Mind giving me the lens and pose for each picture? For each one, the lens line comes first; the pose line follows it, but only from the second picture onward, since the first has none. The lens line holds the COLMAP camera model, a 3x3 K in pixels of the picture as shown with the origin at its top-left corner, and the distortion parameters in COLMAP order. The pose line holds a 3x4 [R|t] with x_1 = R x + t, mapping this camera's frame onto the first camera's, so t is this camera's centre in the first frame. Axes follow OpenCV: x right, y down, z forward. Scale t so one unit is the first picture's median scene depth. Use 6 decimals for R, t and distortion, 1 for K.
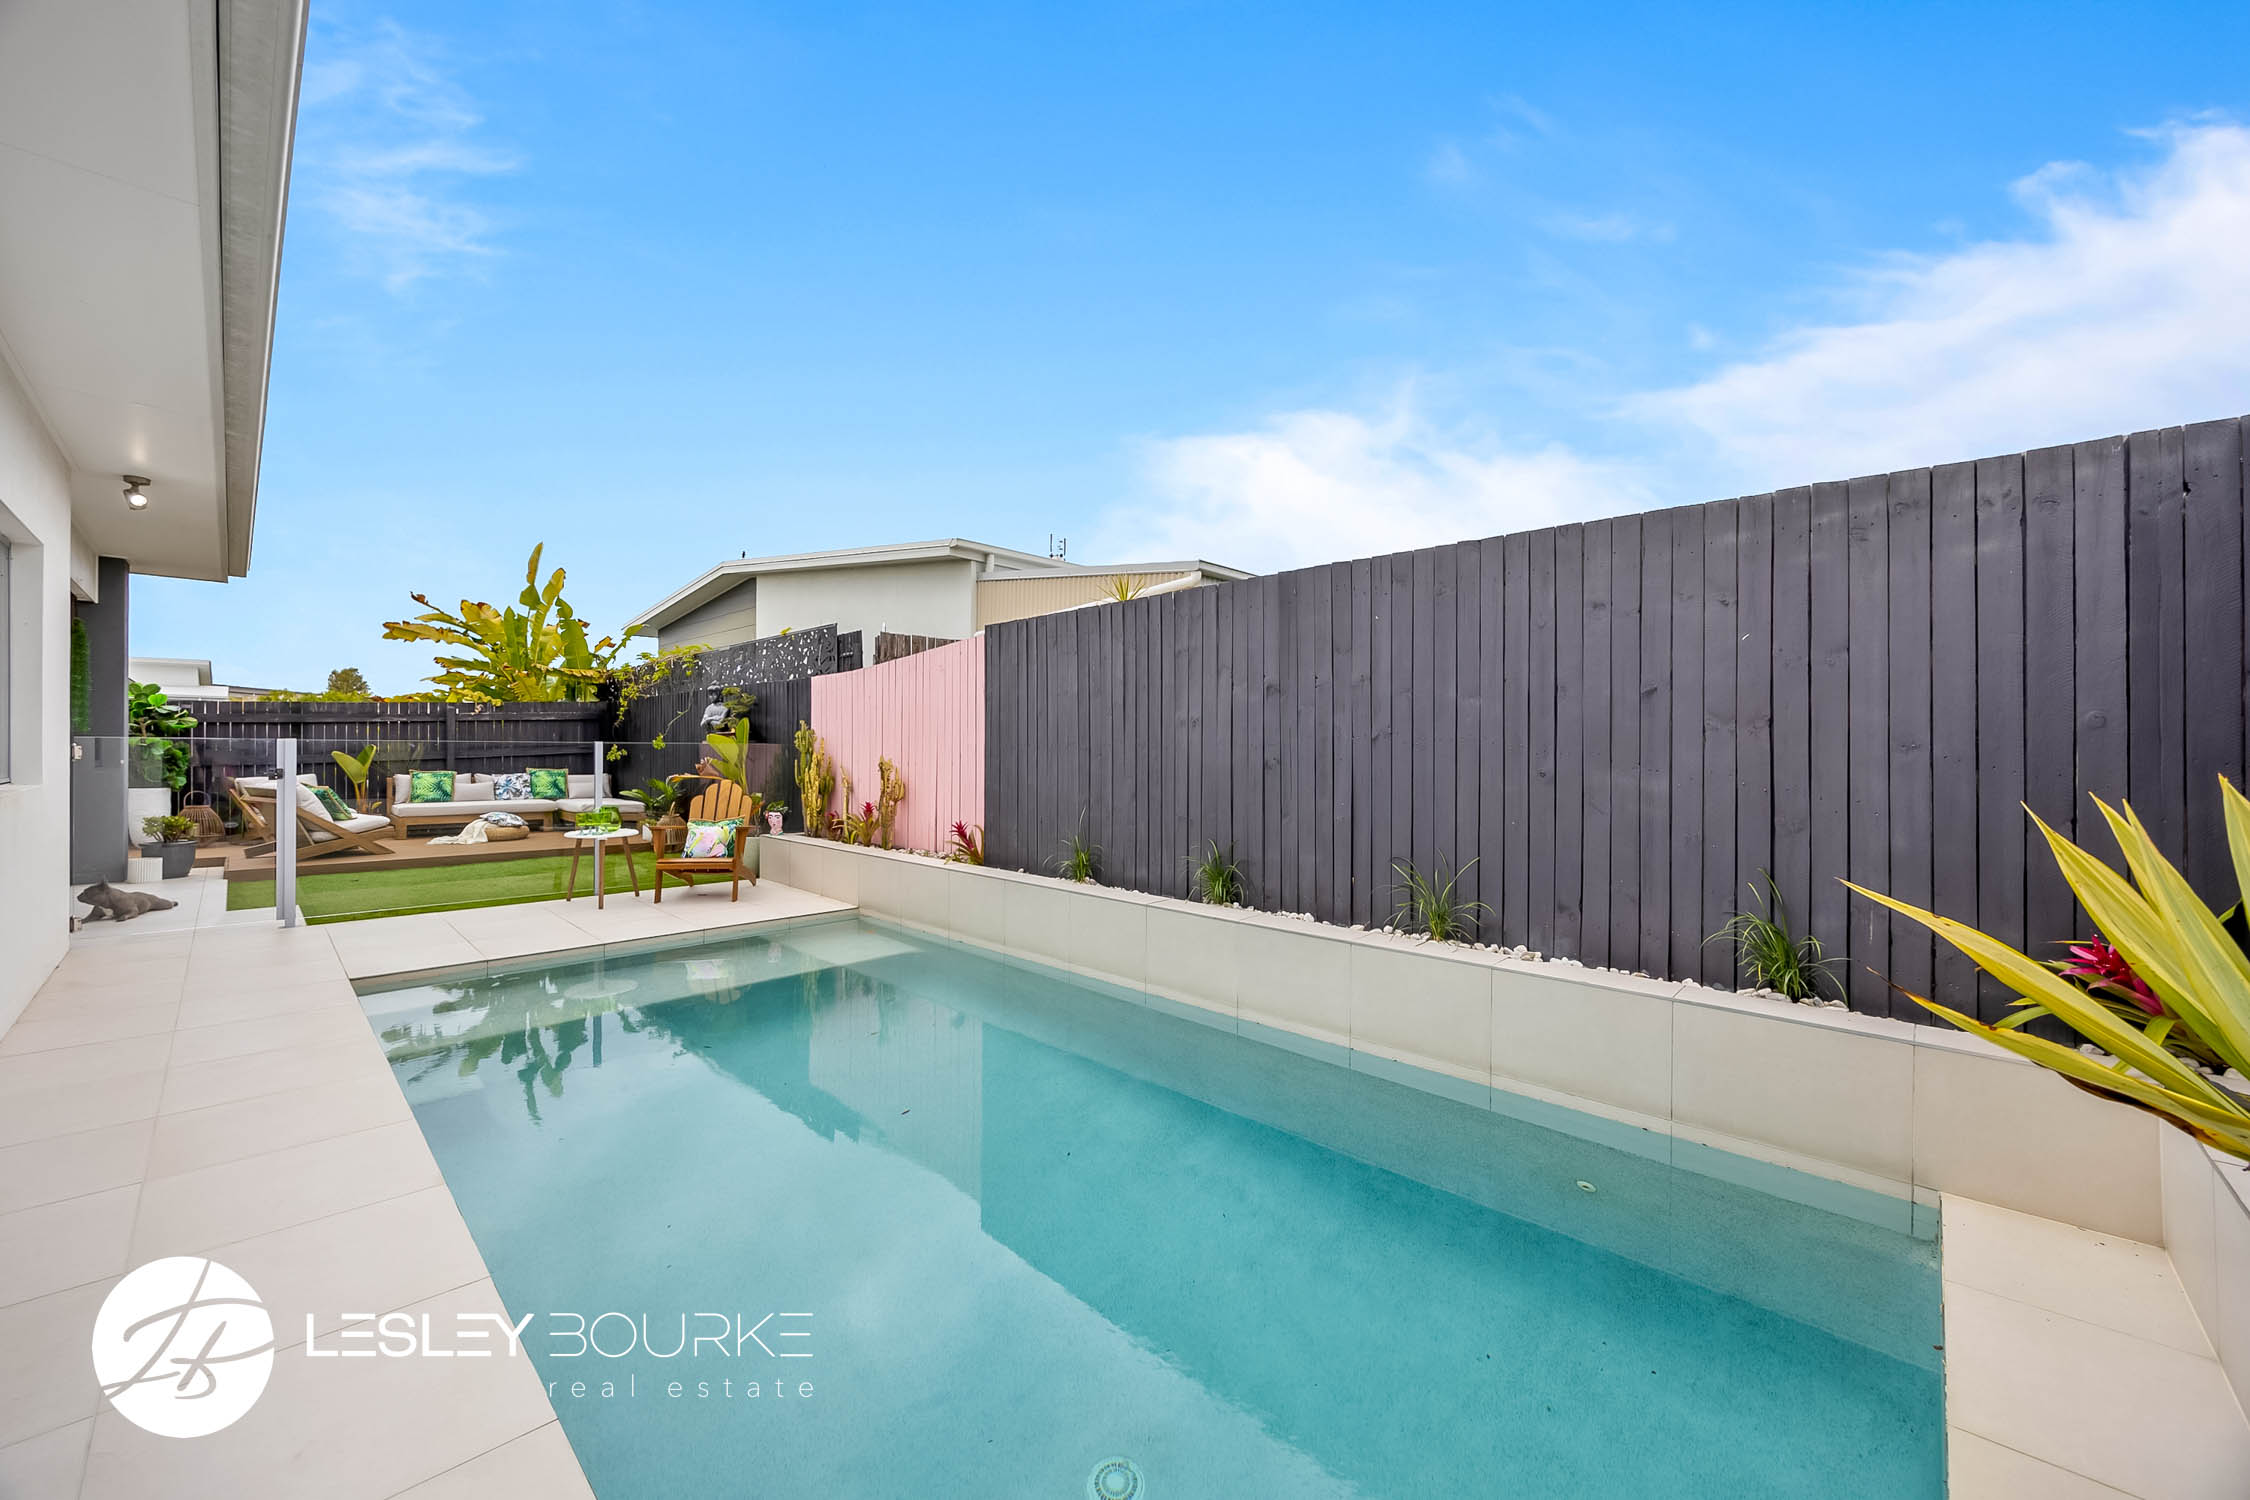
lens RADIAL K [[857.6, 0, 1124.3], [0, 857.6, 742.7], [0, 0, 1]] dist [-0.000530, -0.000764]
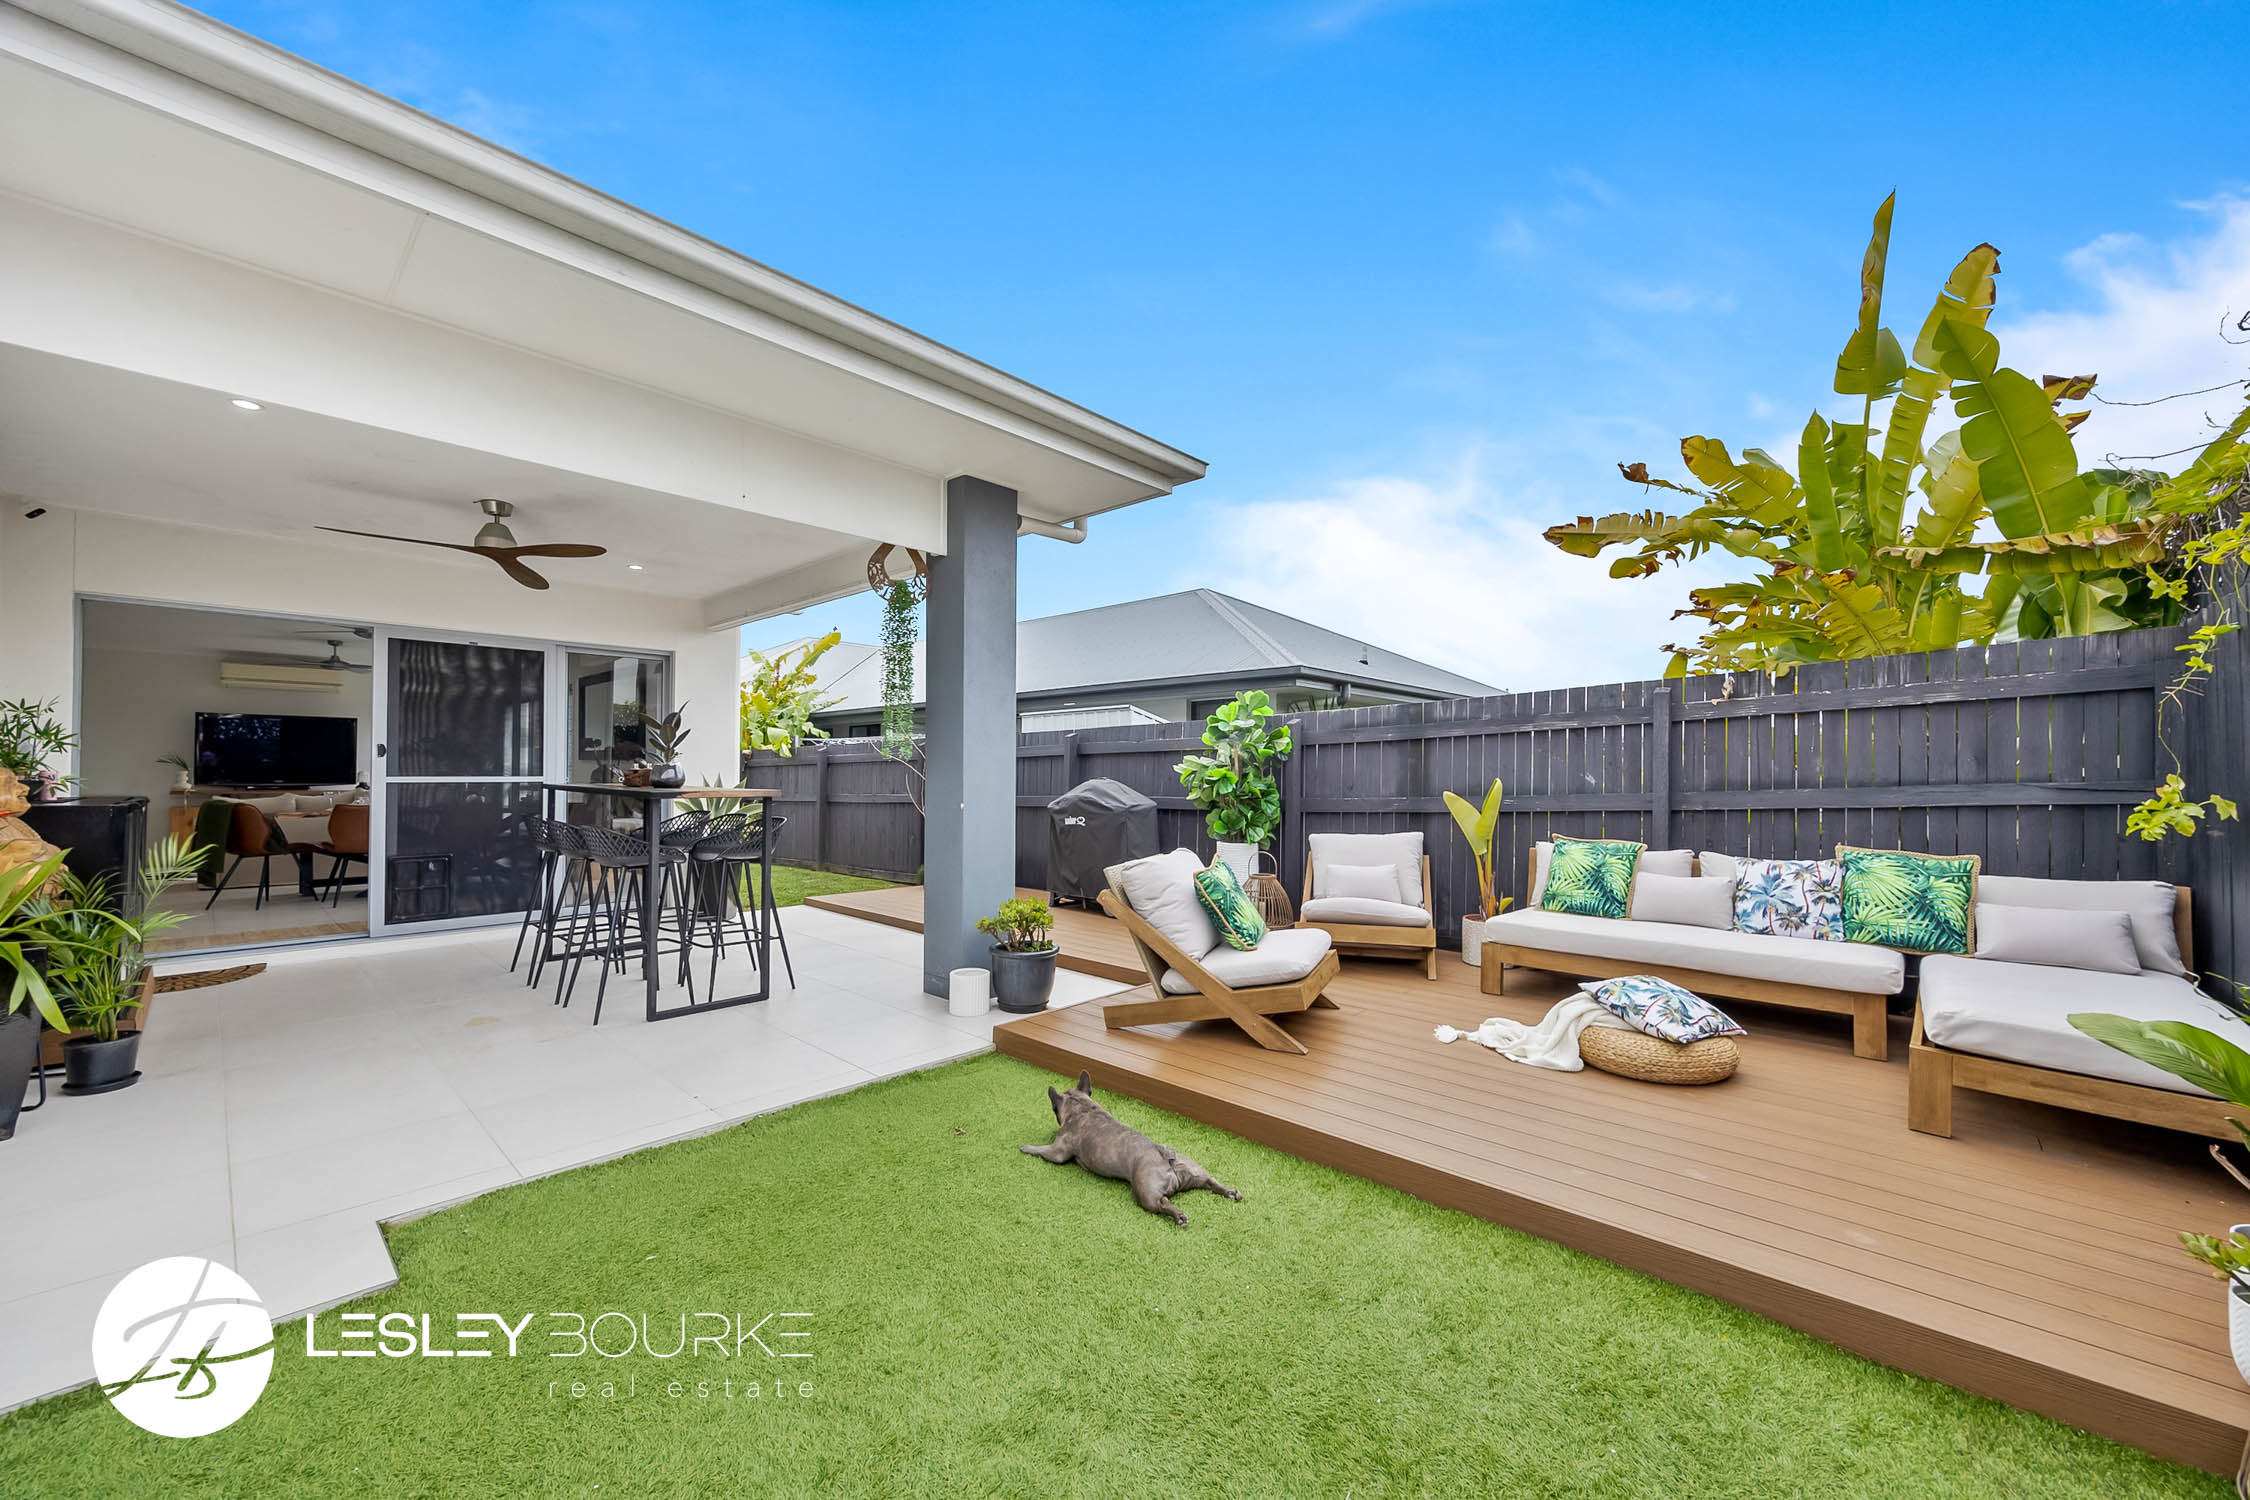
lens RADIAL K [[857.6, 0, 1123.3], [0, 857.6, 768.7], [0, 0, 1]] dist [-0.000530, -0.000764]
pose [[0.015020, -0.015355, -0.999769, -0.349443], [0.003133, 0.999878, -0.015309, 0.002872], [0.999882, -0.002902, 0.015066, 0.694109]]
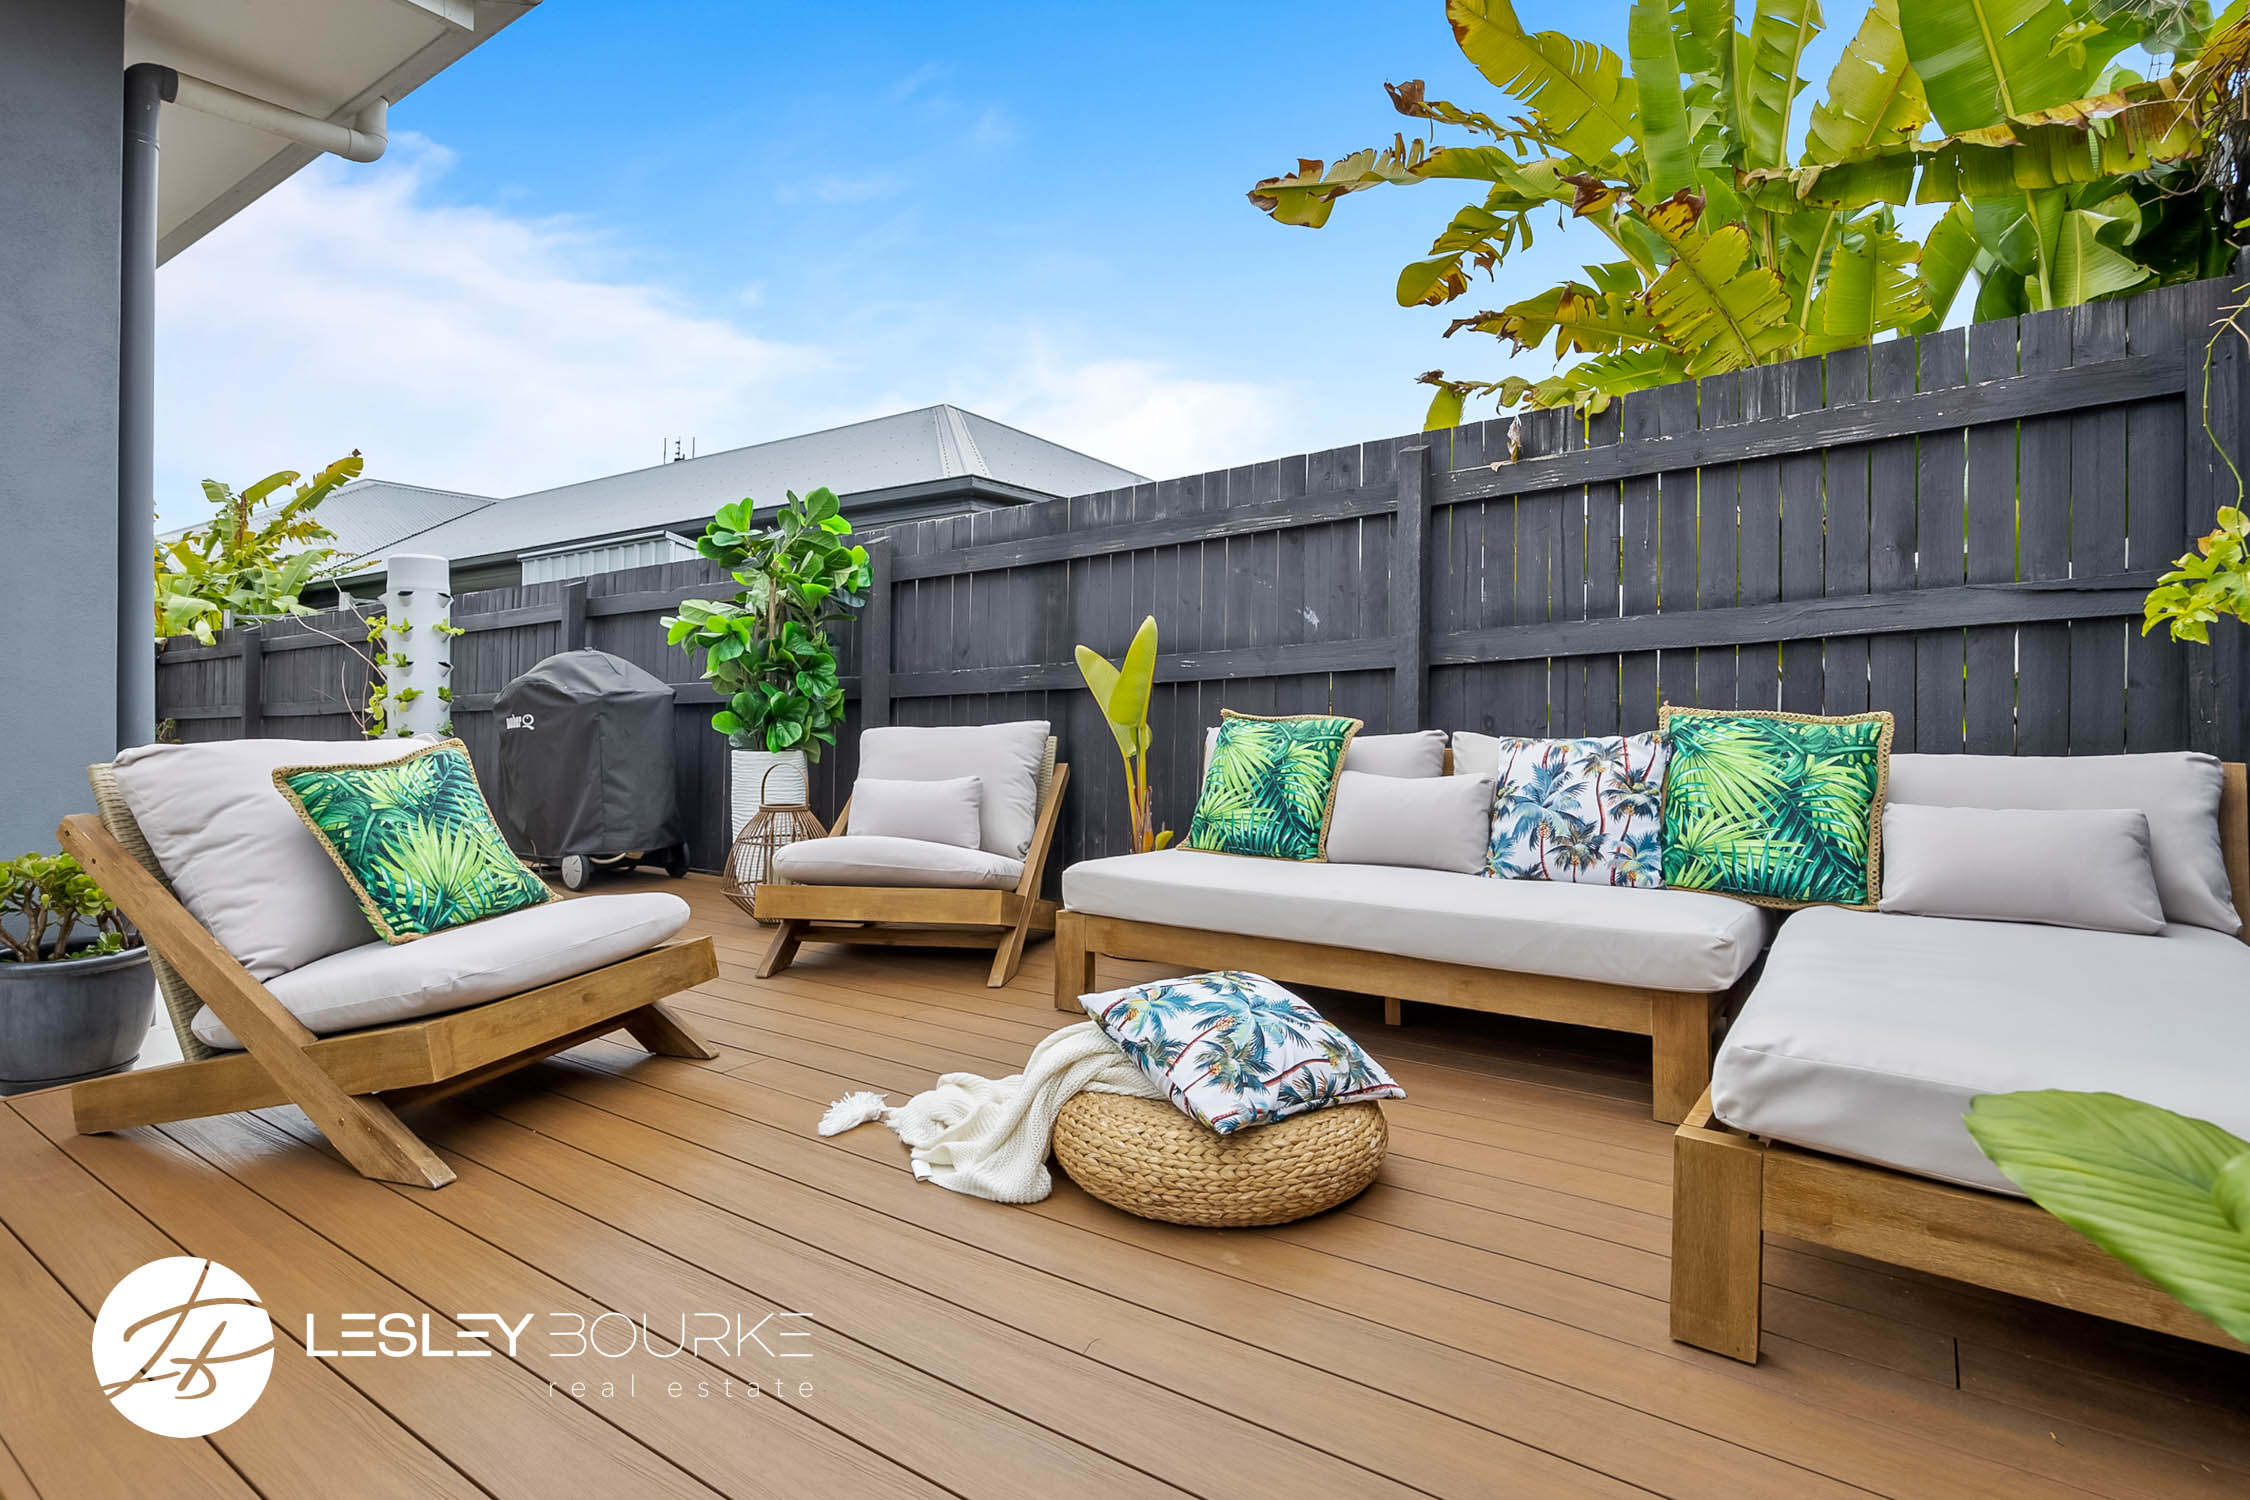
lens RADIAL K [[1132.2, 0, 1128.3], [0, 1132.2, 713.7], [0, 0, 1]] dist [-0.011142, 0.000054]
pose [[0.149489, -0.005087, -0.988750, -0.469597], [0.009994, 0.999943, -0.003634, 0.030117], [0.988713, -0.009338, 0.149532, 0.836811]]
